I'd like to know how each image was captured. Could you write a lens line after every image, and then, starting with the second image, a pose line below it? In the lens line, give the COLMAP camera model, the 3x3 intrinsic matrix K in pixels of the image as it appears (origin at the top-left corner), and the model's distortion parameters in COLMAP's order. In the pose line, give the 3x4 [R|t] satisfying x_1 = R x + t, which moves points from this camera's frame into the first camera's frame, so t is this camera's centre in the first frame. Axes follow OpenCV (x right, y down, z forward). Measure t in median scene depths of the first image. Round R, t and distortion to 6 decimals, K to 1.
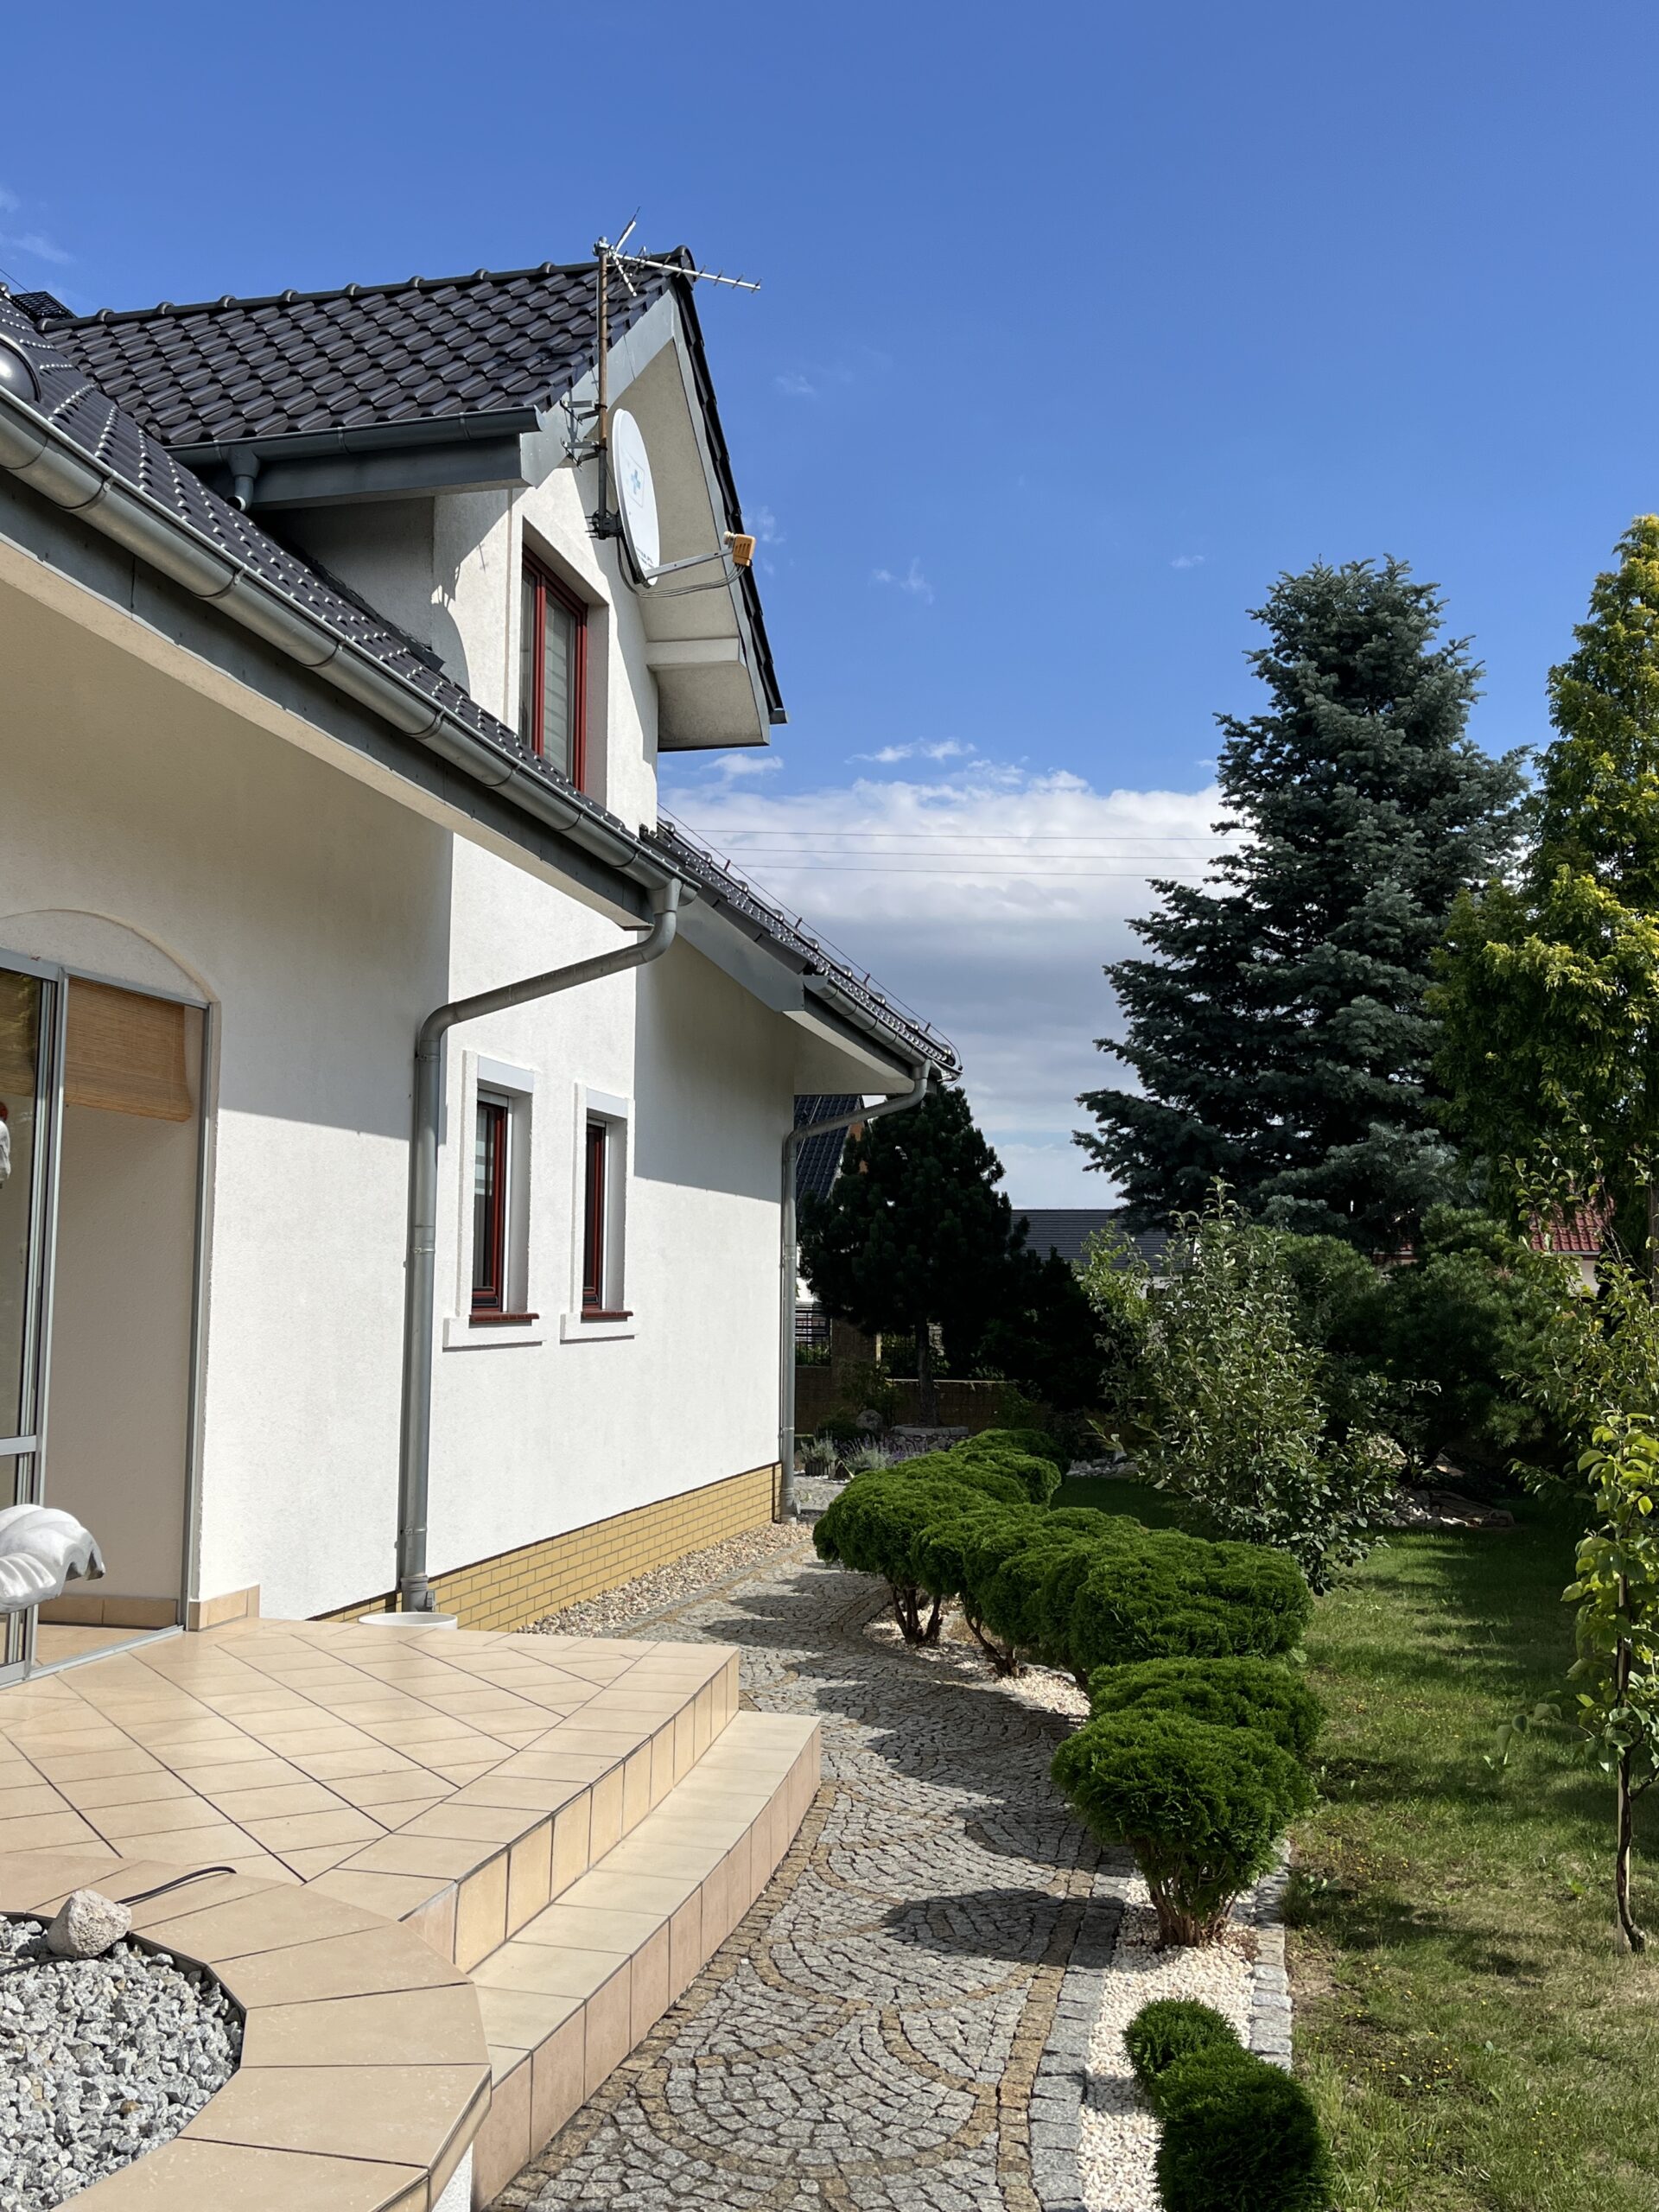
lens RADIAL K [[2015.1, 0, 822.7], [0, 2015.1, 1099.6], [0, 0, 1]] dist [0.041816, 0.000000]
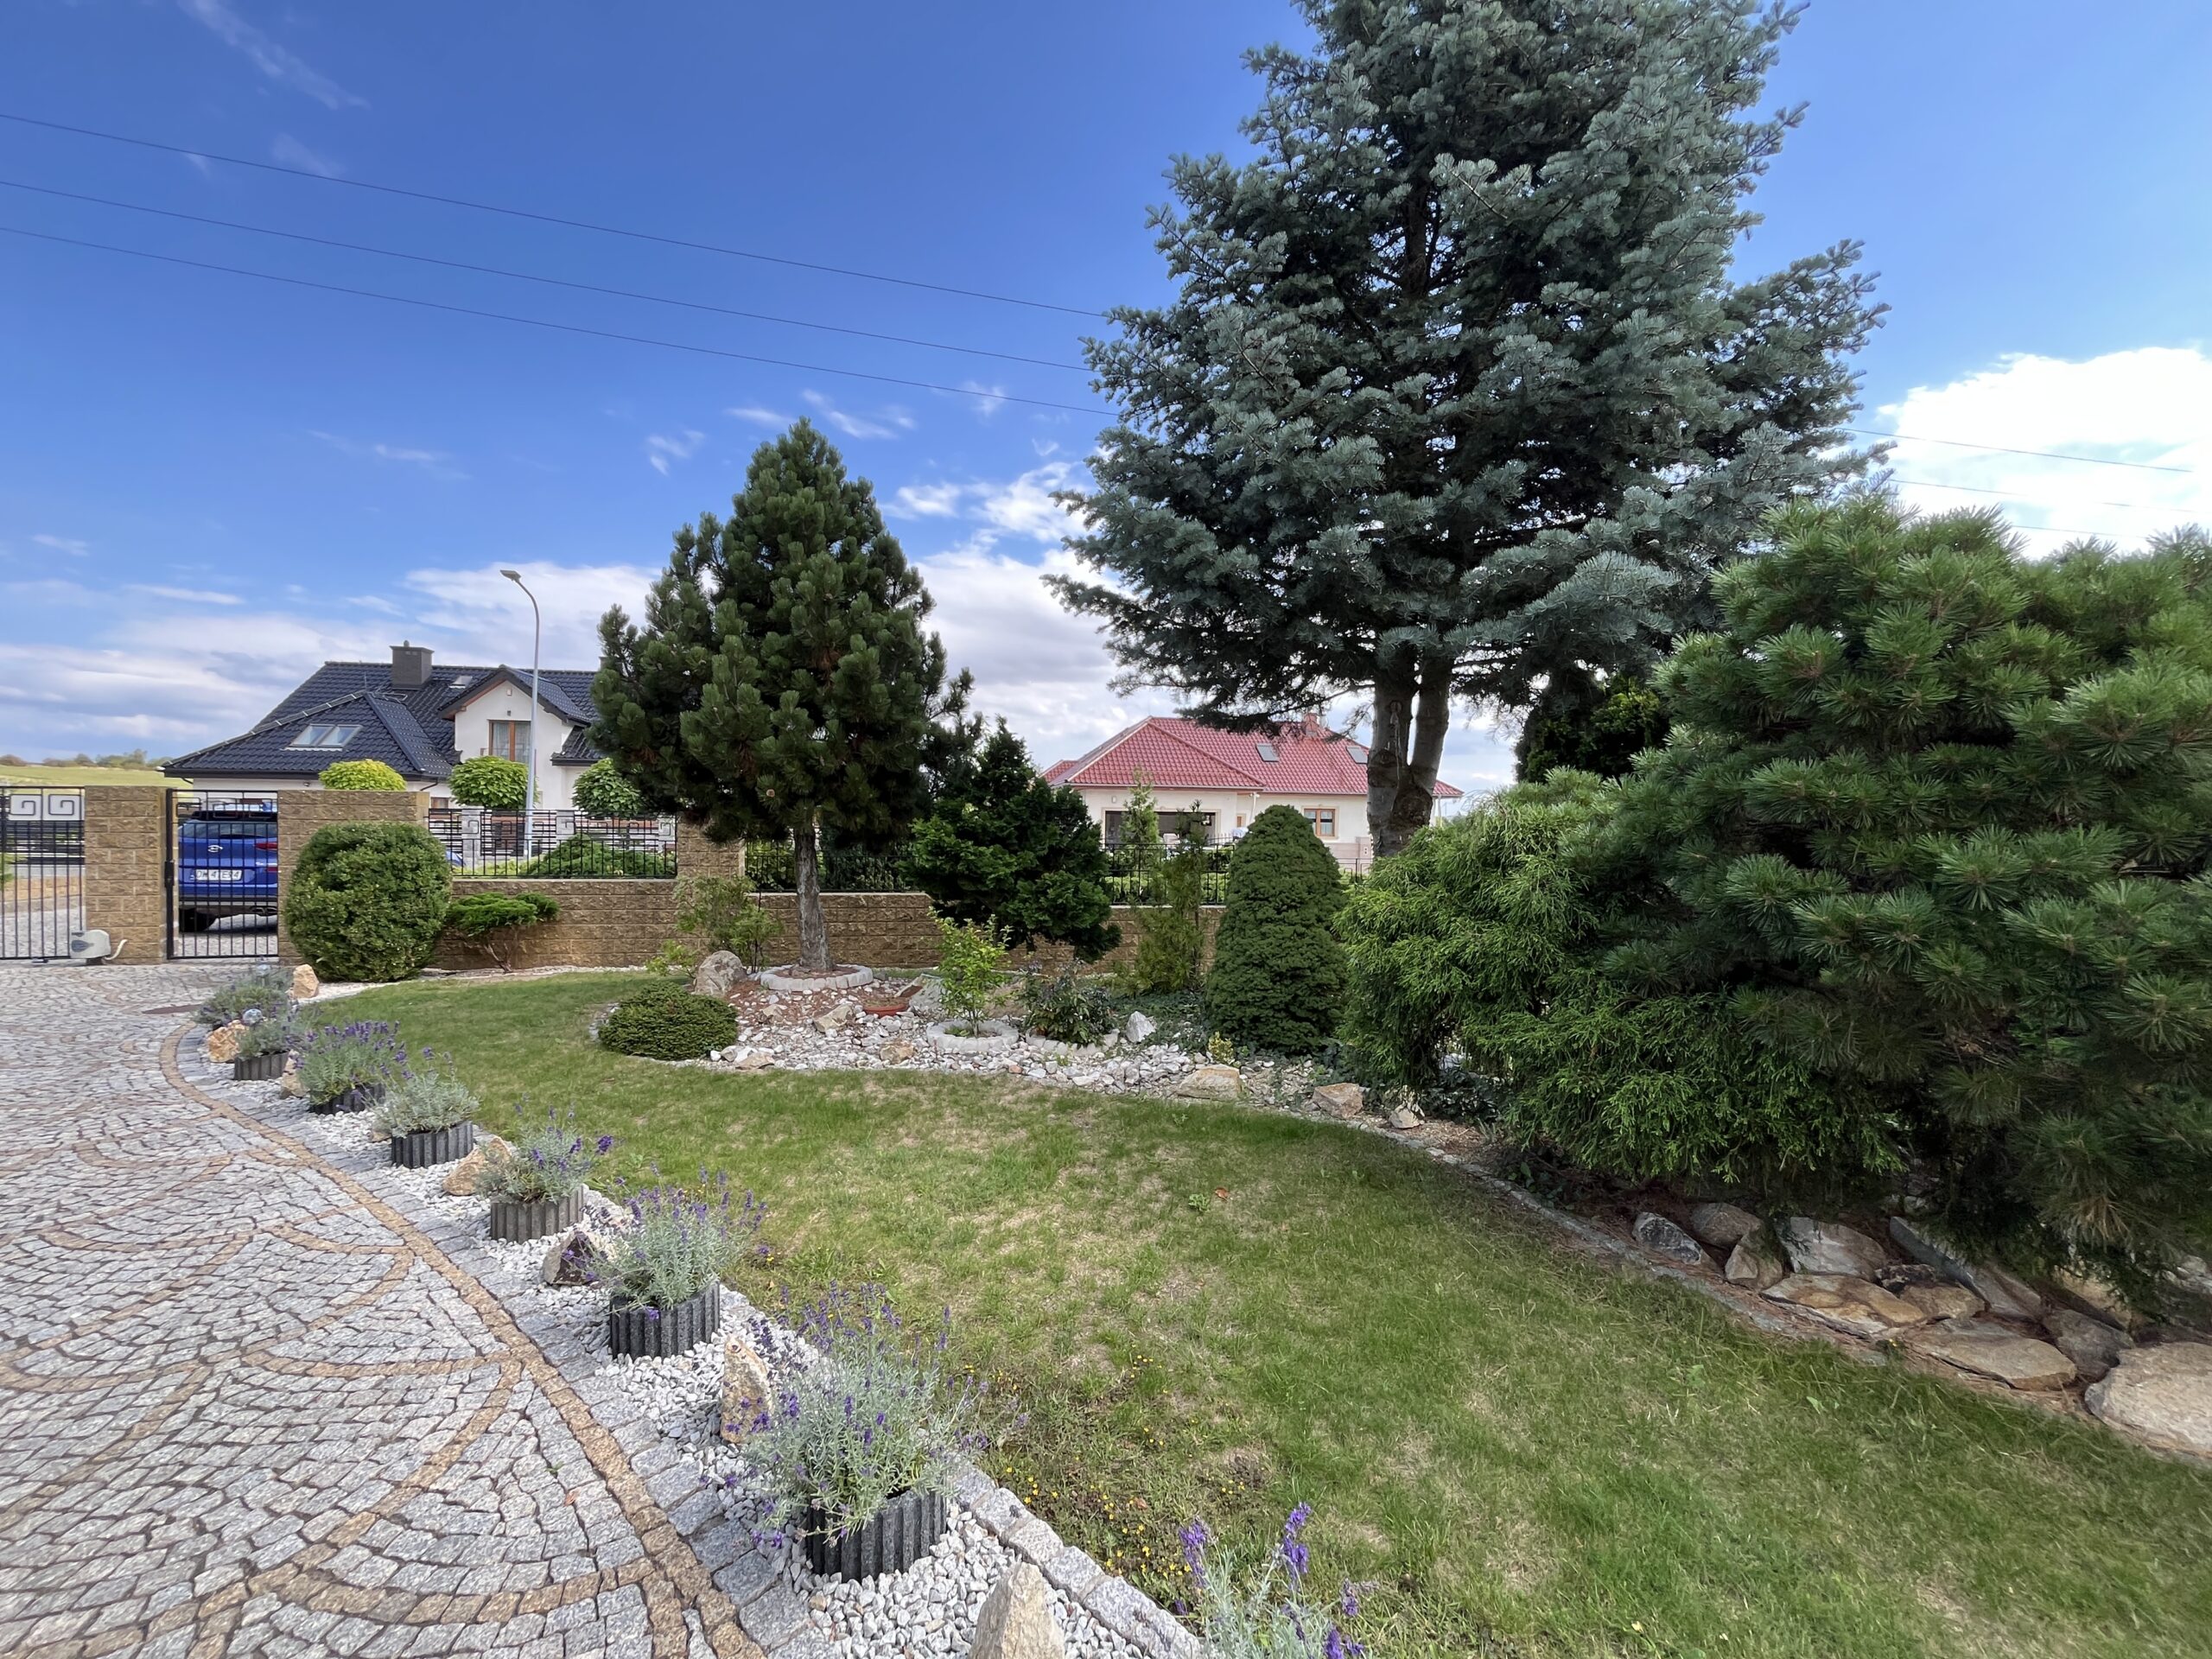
lens RADIAL K [[887.3, 0, 1126.2], [0, 887.3, 811.7], [0, 0, 1]] dist [-0.000534, -0.000032]
pose [[0.914942, 0.000446, 0.403585, 0.031183], [-0.039262, 0.995355, 0.087907, 0.085683], [-0.401671, -0.096276, 0.910709, 0.769824]]
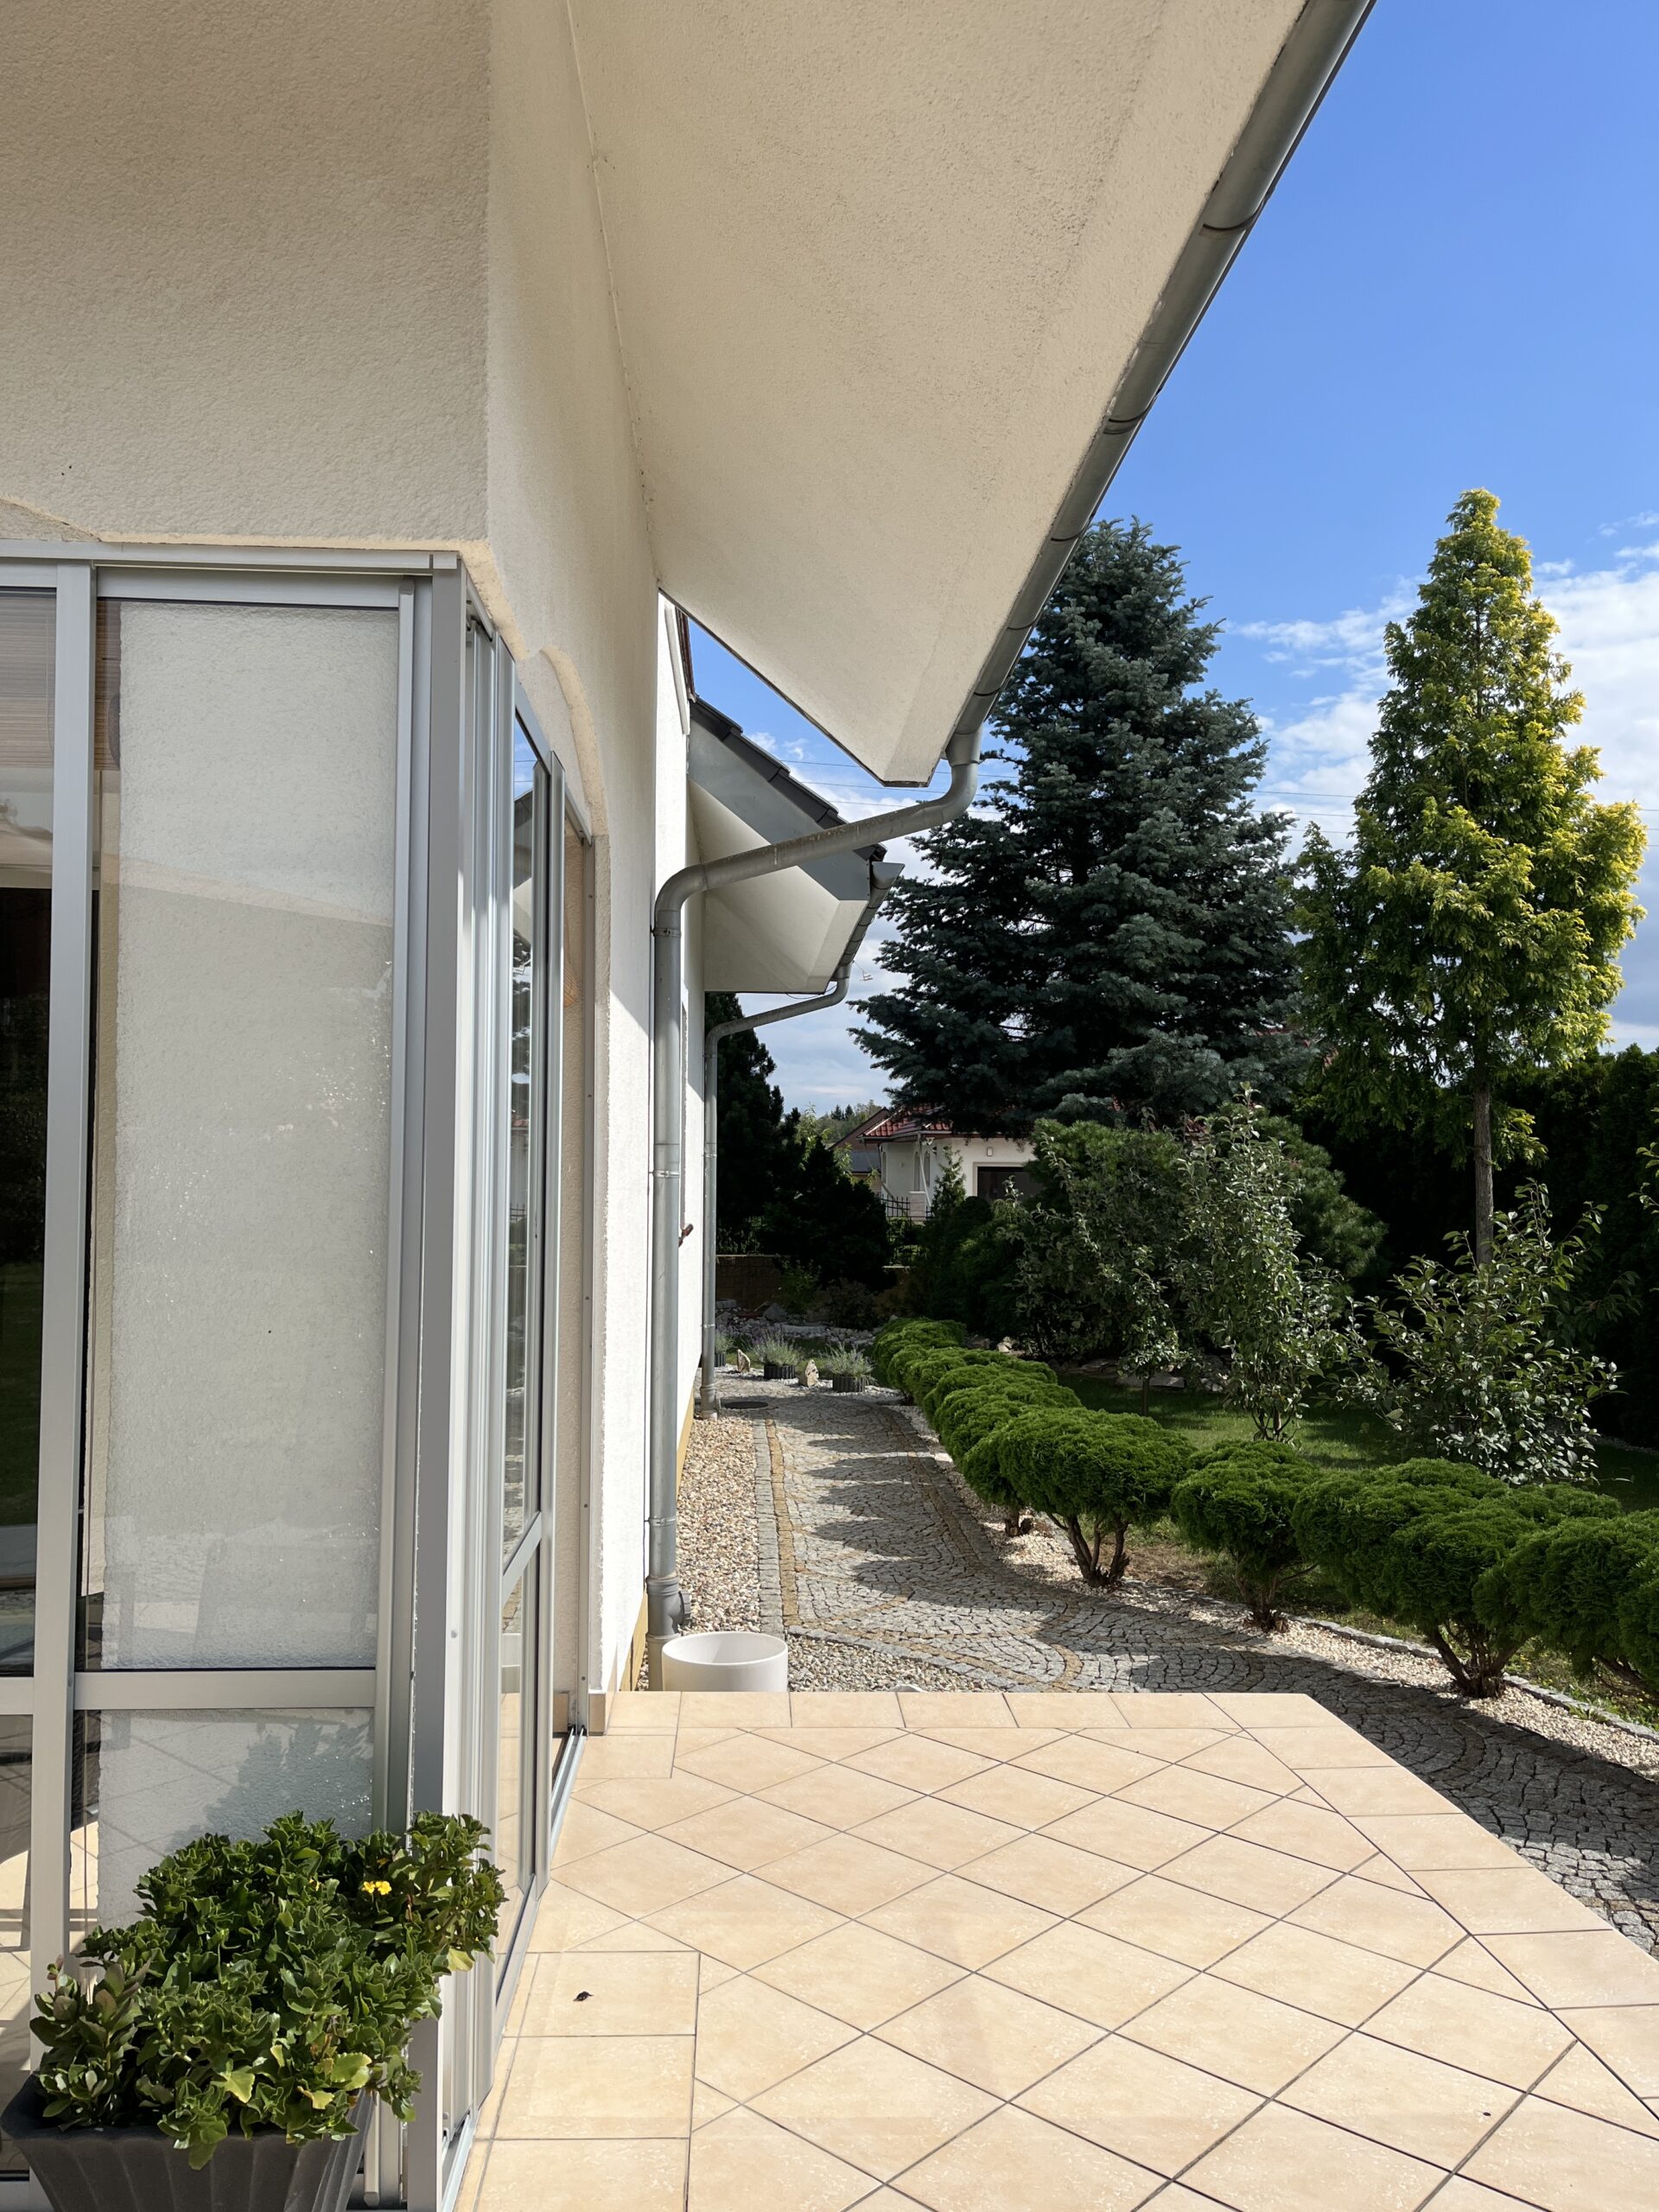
lens RADIAL K [[1662.6, 0, 843.2], [0, 1662.6, 1130.0], [0, 0, 1]] dist [0.046551, -0.063839]
pose [[0.963883, 0.001368, 0.266324, -0.126223], [-0.022216, 0.996915, 0.075281, 0.001744], [-0.265399, -0.078479, 0.960939, 0.141061]]
